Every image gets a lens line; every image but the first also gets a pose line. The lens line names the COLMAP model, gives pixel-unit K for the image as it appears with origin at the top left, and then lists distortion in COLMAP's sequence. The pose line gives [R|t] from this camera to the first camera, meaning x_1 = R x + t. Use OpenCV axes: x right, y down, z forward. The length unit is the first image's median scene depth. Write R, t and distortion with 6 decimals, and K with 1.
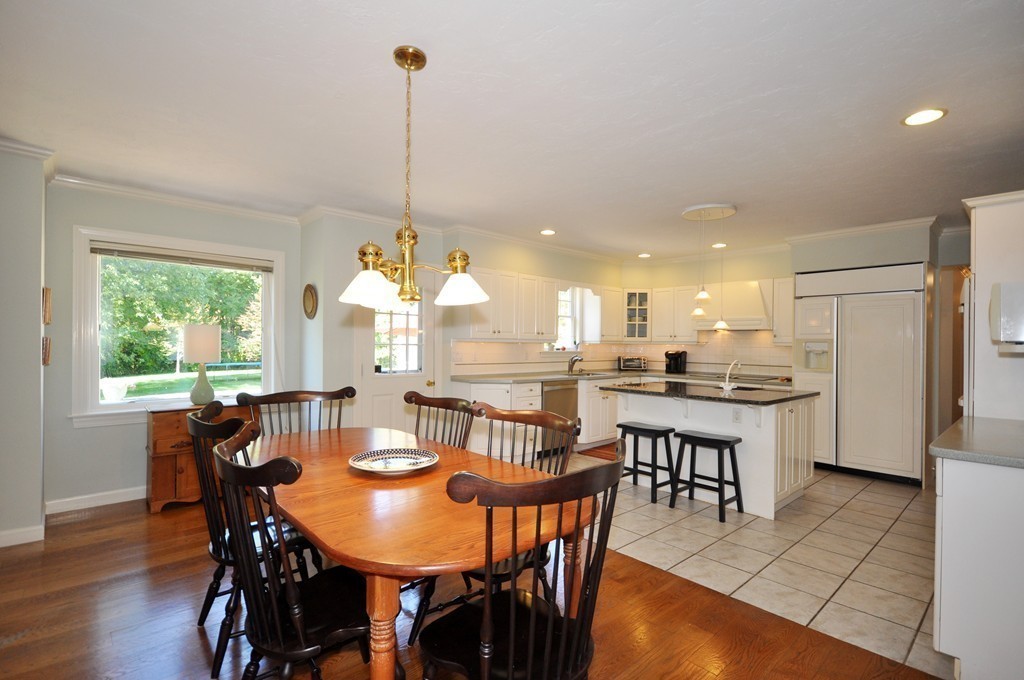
lens RADIAL K [[484.0, 0, 512.0], [0, 484.0, 340.0], [0, 0, 1]] dist [0.000398, 0.000473]
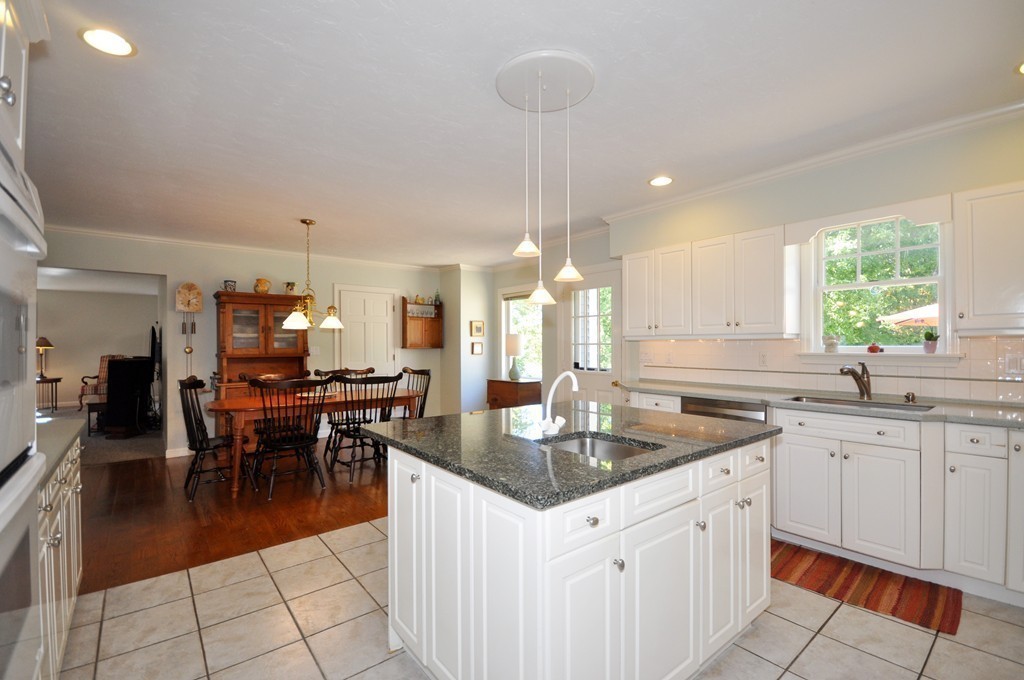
lens RADIAL K [[457.2, 0, 509.7], [0, 457.2, 345.0], [0, 0, 1]] dist [0.000108, -0.001154]
pose [[-0.065937, -0.003564, -0.997817, 0.640298], [0.013609, 0.999897, -0.004470, 0.011291], [0.997731, -0.013874, -0.065882, 0.708513]]
